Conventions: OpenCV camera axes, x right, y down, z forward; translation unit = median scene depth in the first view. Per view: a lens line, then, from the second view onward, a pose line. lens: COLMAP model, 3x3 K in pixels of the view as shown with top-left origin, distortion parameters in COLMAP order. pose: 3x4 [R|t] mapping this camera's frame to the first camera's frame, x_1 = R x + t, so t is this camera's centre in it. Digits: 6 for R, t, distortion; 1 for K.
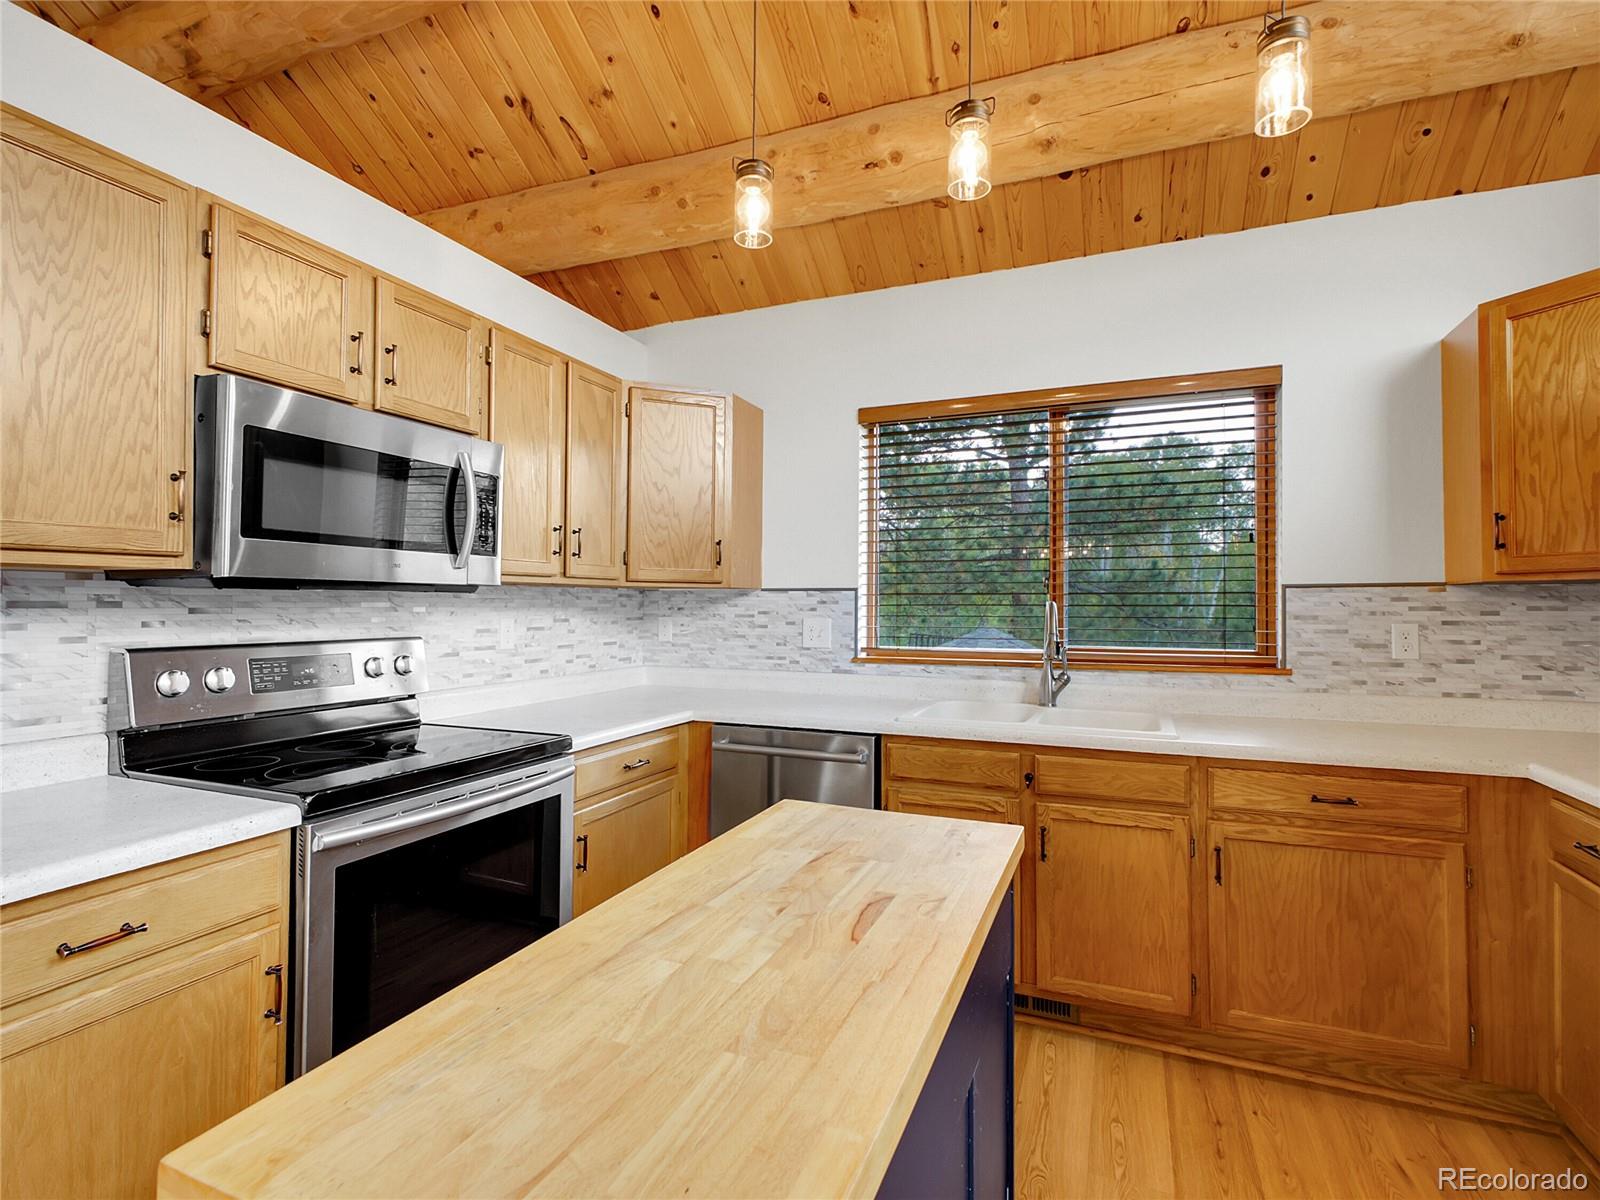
lens RADIAL K [[777.1, 0, 805.7], [0, 777.1, 594.8], [0, 0, 1]] dist [0.002105, -0.000973]
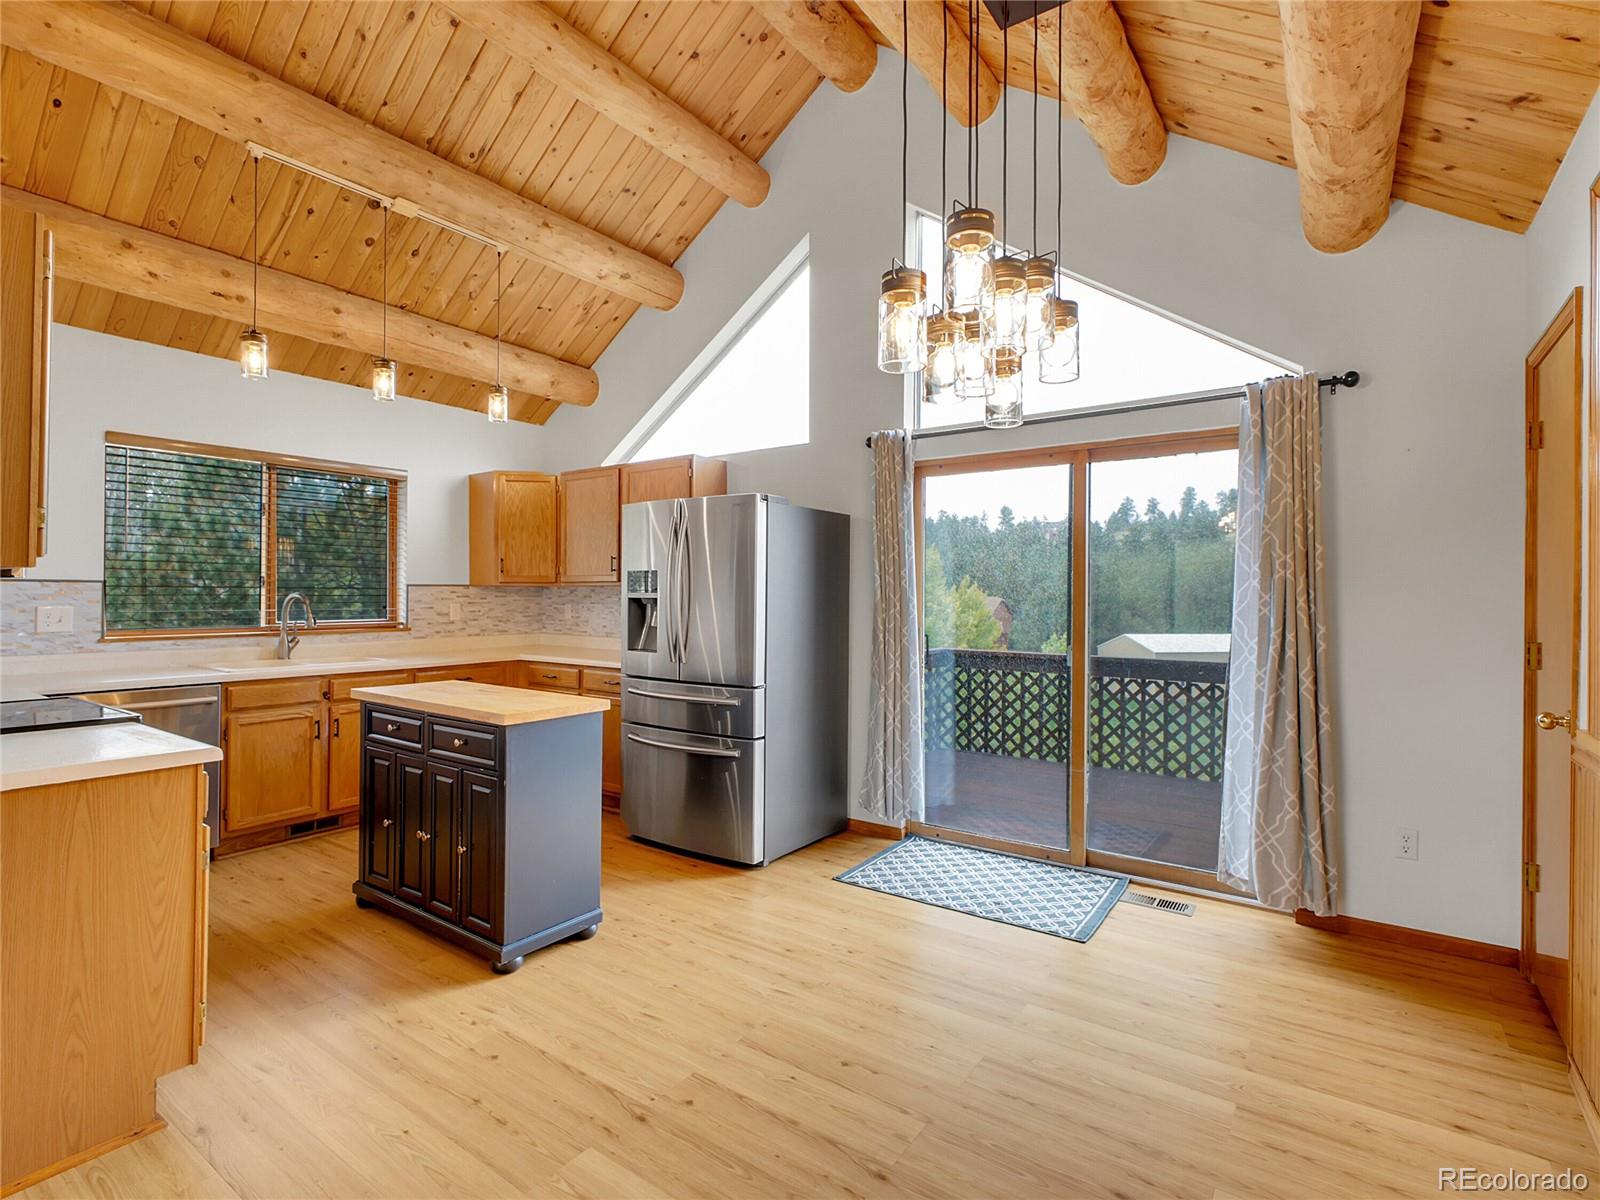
lens RADIAL K [[777.1, 0, 803.7], [0, 777.1, 593.6], [0, 0, 1]] dist [0.002105, -0.000973]
pose [[0.216125, -0.002354, 0.976363, -1.026844], [-0.021907, 0.999734, 0.007259, -0.024534], [-0.976120, -0.022958, 0.216016, -0.371769]]
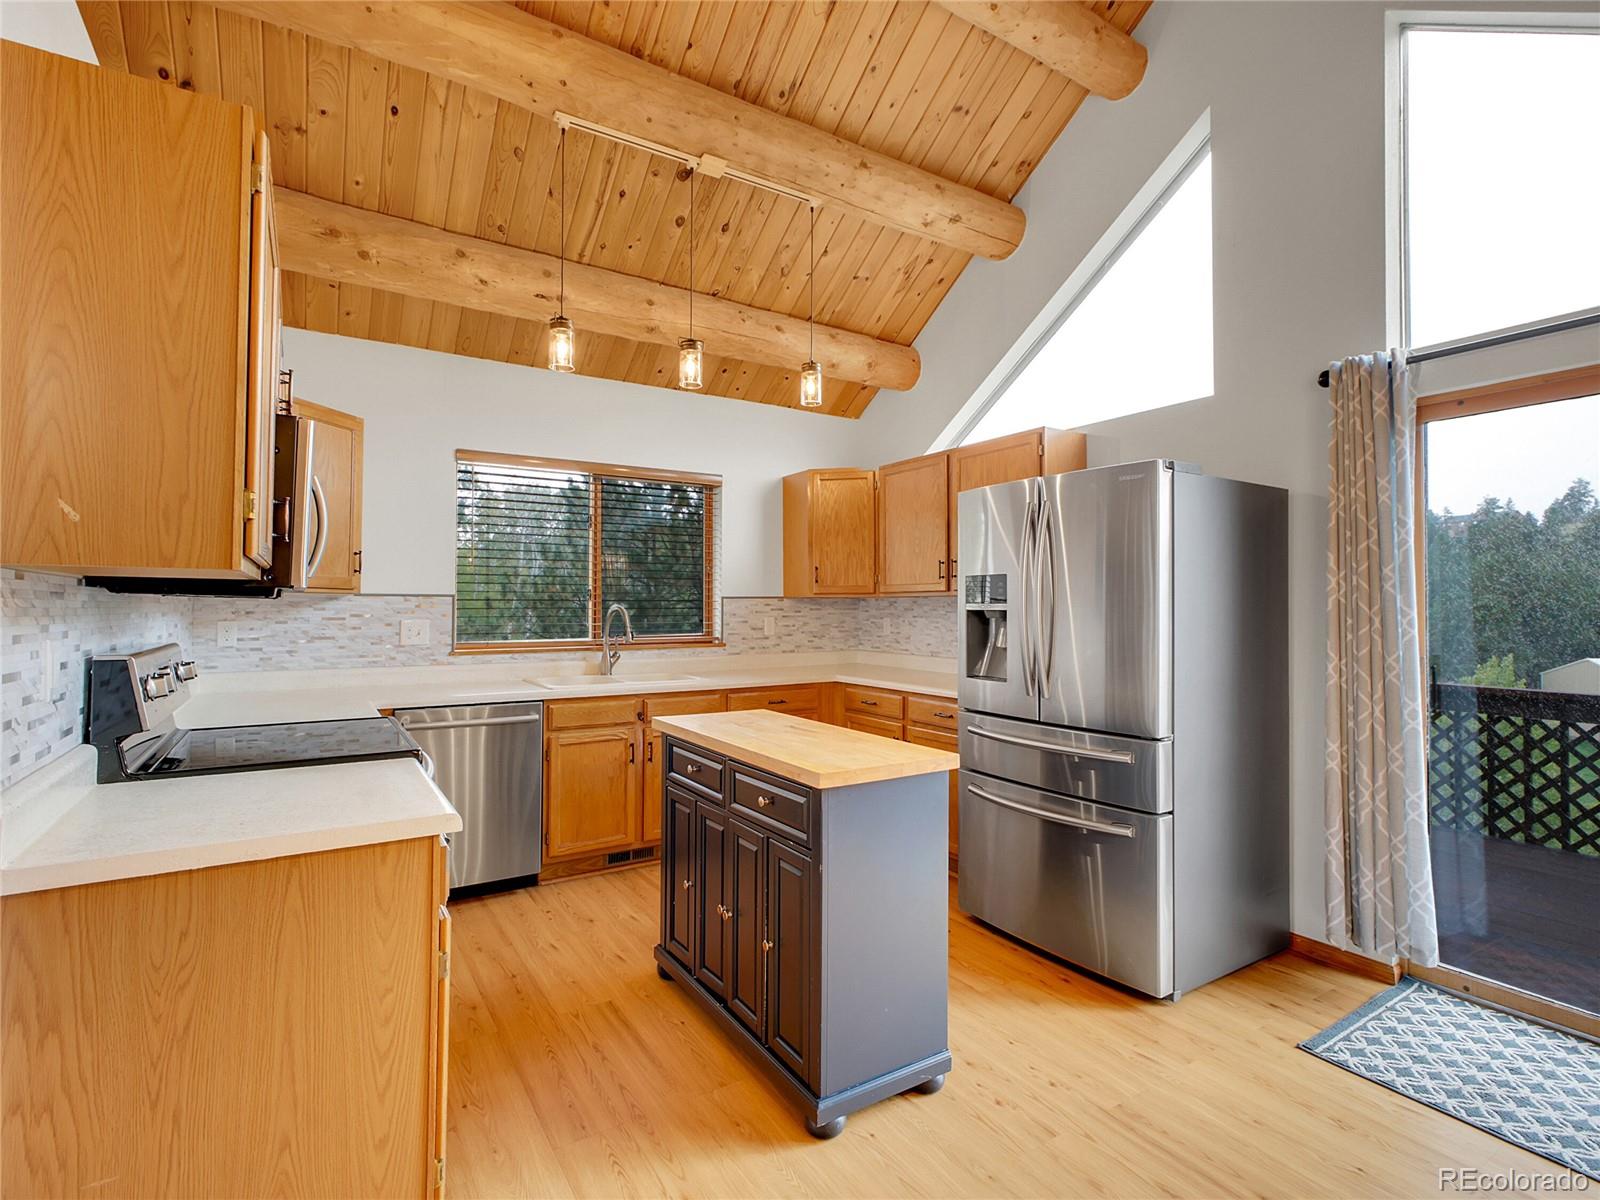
lens RADIAL K [[777.1, 0, 802.7], [0, 777.1, 593.7], [0, 0, 1]] dist [0.002105, -0.000973]
pose [[0.570250, 0.009923, 0.821411, -0.739033], [-0.013795, 0.999902, -0.002502, -0.017123], [-0.821355, -0.009905, 0.570331, -0.181220]]
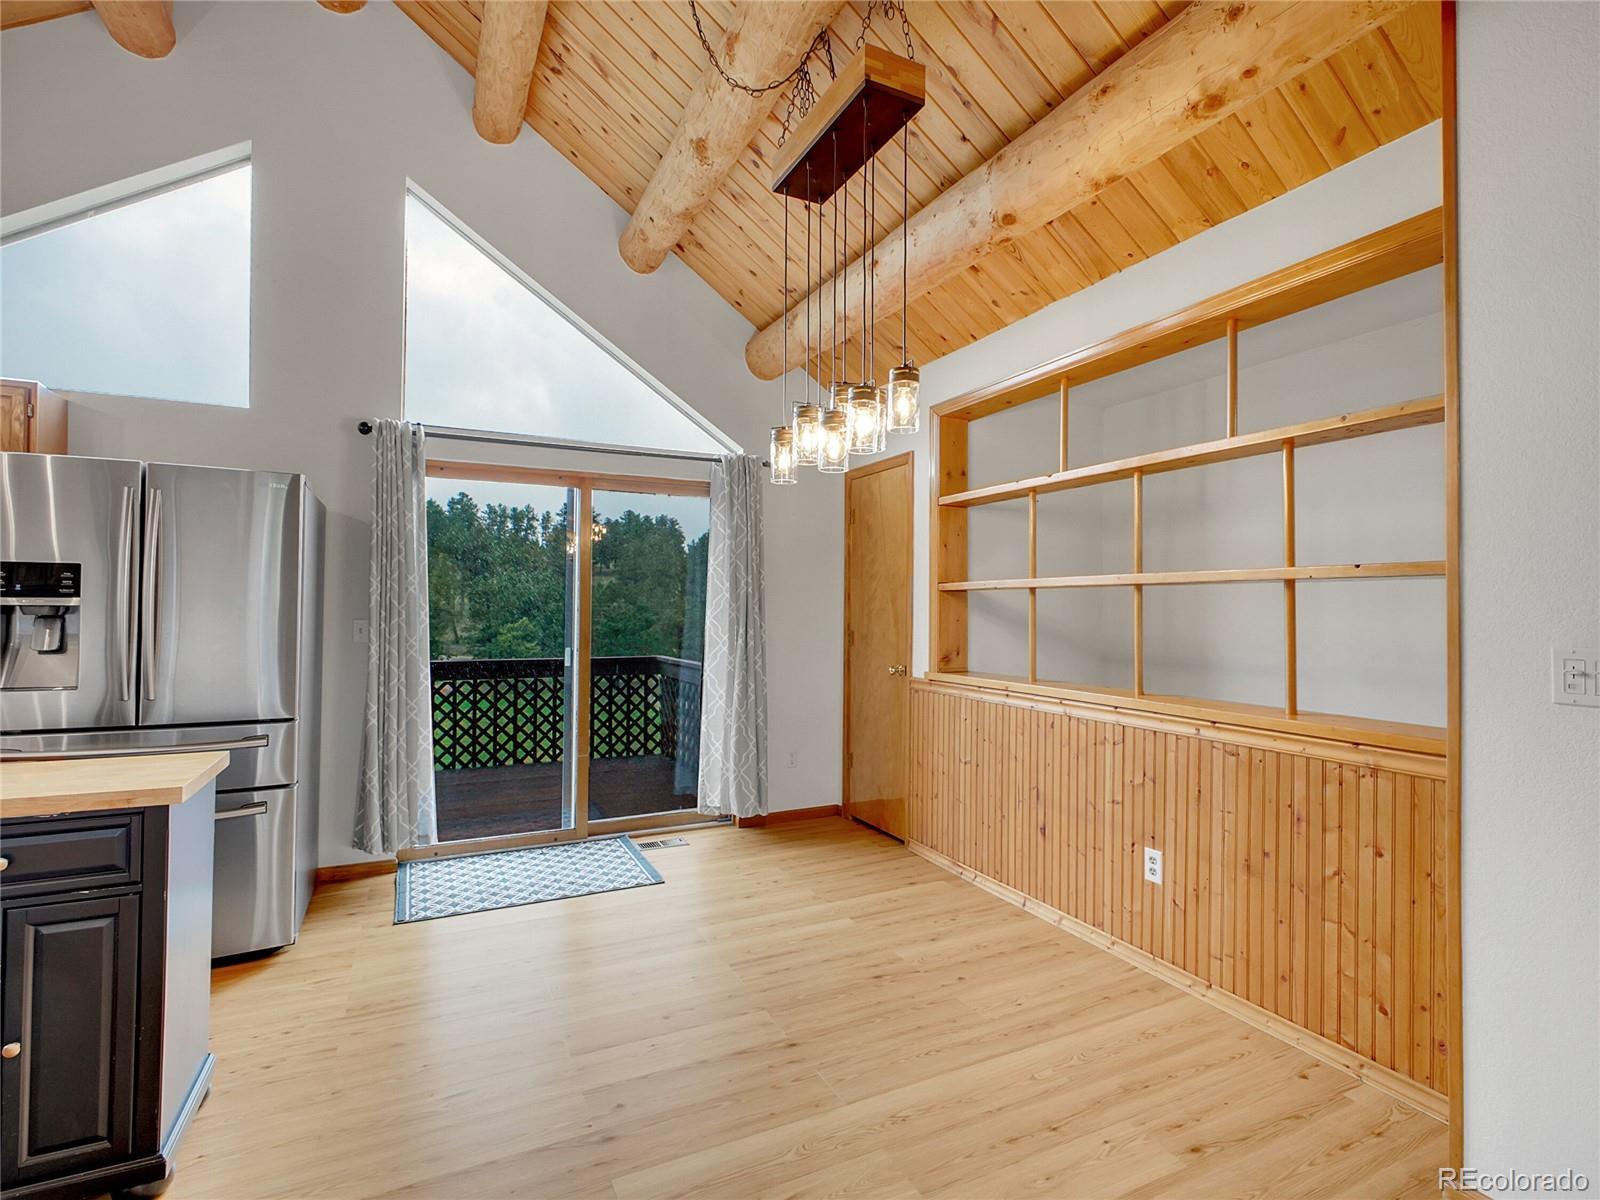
lens RADIAL K [[777.1, 0, 798.6], [0, 777.1, 594.0], [0, 0, 1]] dist [0.002105, -0.000973]
pose [[-0.749638, -0.002522, 0.661844, -0.955508], [-0.024248, 0.999426, -0.023655, -0.014360], [-0.661404, -0.033781, -0.749268, 0.346193]]
